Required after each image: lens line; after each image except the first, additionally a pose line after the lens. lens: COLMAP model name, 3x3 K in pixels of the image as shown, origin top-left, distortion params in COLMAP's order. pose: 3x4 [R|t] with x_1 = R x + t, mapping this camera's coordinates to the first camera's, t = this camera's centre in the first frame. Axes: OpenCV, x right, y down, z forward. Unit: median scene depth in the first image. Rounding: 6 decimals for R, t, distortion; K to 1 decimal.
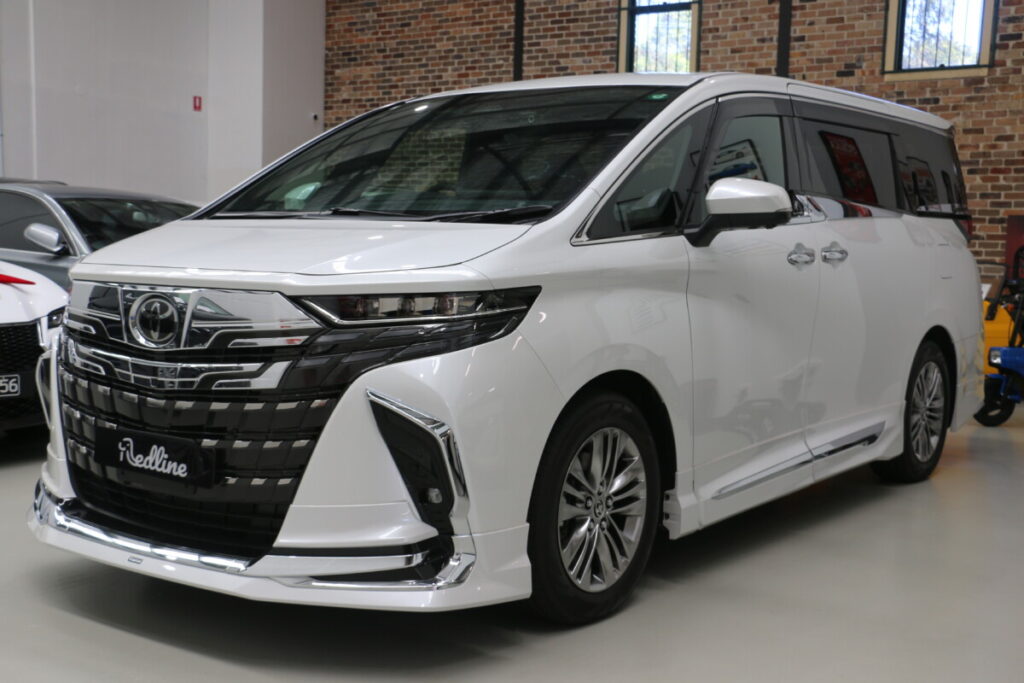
lens RADIAL K [[1240.7, 0, 512.0], [0, 1240.7, 341.5], [0, 0, 1]] dist [0.004180, 0.019746]
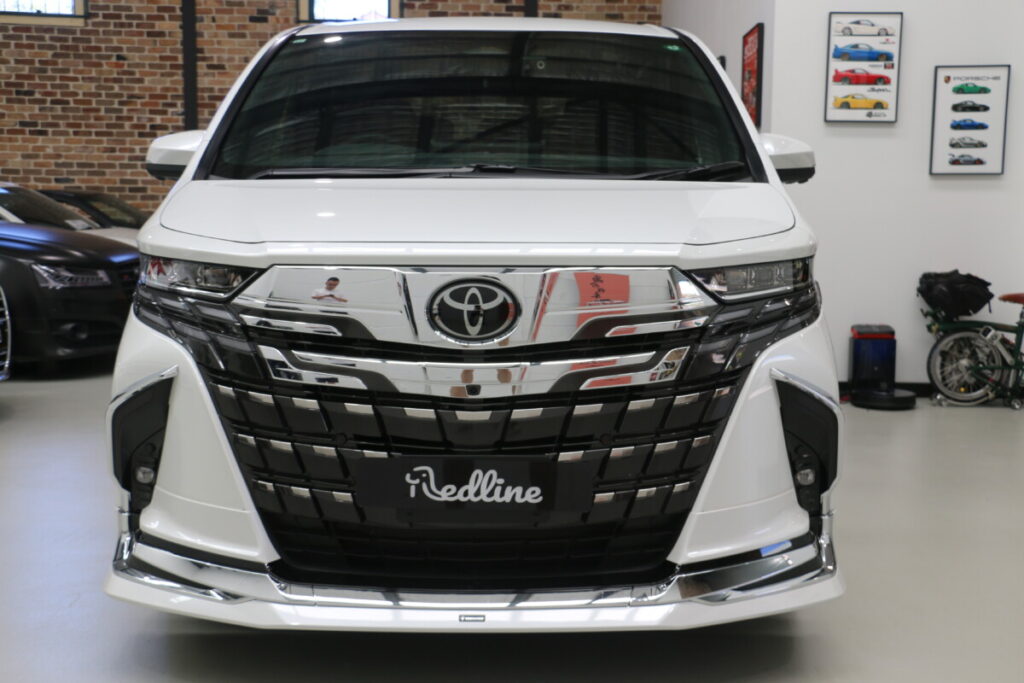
lens RADIAL K [[1240.7, 0, 512.0], [0, 1240.7, 341.5], [0, 0, 1]] dist [0.004180, 0.019746]
pose [[0.793380, -0.084251, 0.602869, -0.739929], [0.058064, 0.996334, 0.062826, -0.045595], [-0.605952, -0.014840, 0.795363, 0.364814]]
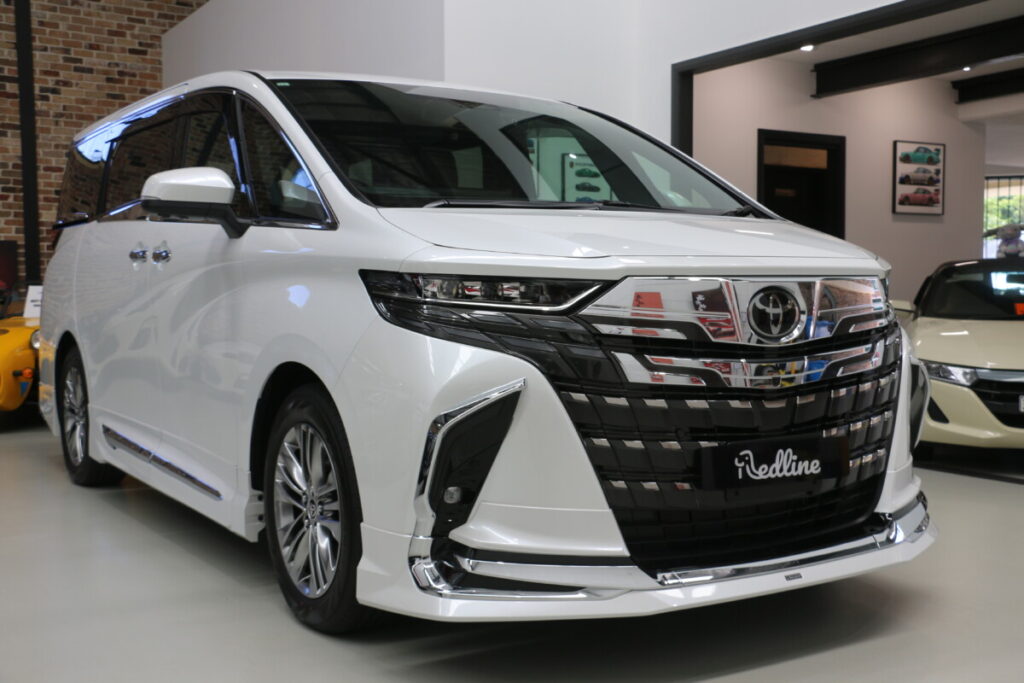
lens RADIAL K [[1170.4, 0, 591.9], [0, 1170.4, 343.6], [0, 0, 1]] dist [-0.023530, -0.025008]
pose [[0.326181, -0.067280, 0.942910, -1.149982], [0.087959, 0.995297, 0.040590, -0.042298], [-0.941206, 0.069697, 0.330565, 0.842540]]
